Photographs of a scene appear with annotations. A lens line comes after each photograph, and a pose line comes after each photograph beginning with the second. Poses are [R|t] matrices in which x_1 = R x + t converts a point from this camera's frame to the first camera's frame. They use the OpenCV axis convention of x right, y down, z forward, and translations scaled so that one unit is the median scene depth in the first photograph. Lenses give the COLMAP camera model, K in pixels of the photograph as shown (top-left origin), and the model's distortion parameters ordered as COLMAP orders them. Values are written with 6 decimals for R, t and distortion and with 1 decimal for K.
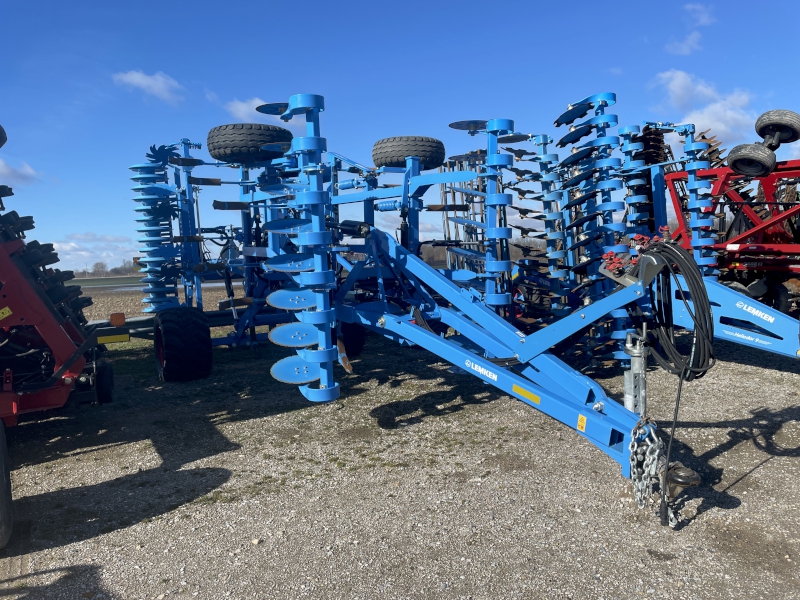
lens RADIAL K [[599.9, 0, 404.4], [0, 599.9, 299.2], [0, 0, 1]] dist [0.065520, -0.000523]
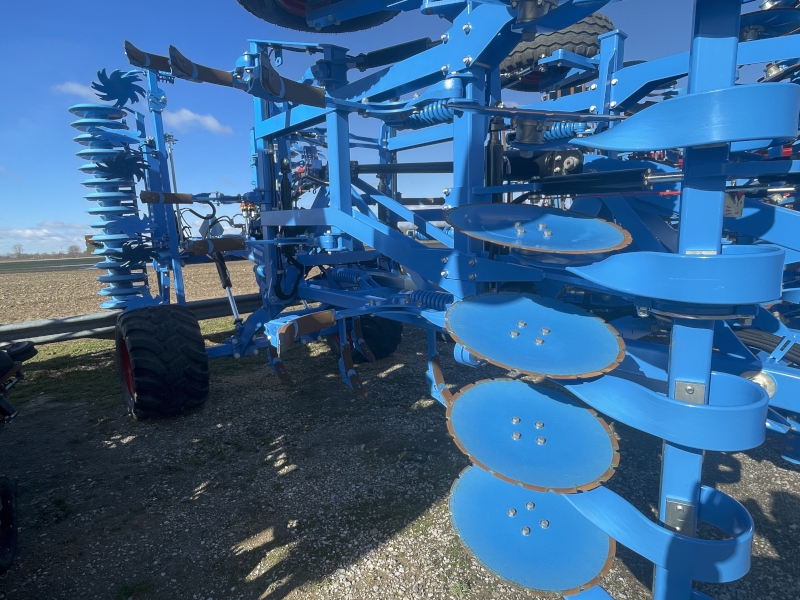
lens RADIAL K [[445.7, 0, 396.4], [0, 445.7, 297.2], [0, 0, 1]] dist [-0.003174, 0.000345]
pose [[0.987227, -0.025905, 0.157199, -0.159867], [0.016757, 0.998103, 0.059242, -0.019065], [-0.158436, -0.055851, 0.985788, 0.410319]]
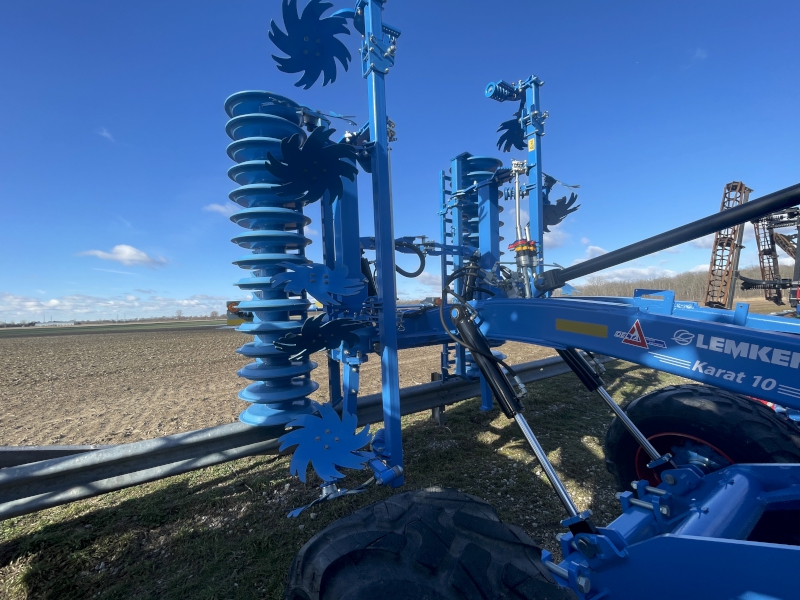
lens RADIAL K [[324.9, 0, 394.0], [0, 324.9, 302.6], [0, 0, 1]] dist [-0.009182, 0.000107]
pose [[0.999080, 0.003296, 0.042750, -0.337261], [0.000563, 0.995945, -0.089961, -0.045692], [-0.042873, 0.089903, 0.995027, 0.770020]]
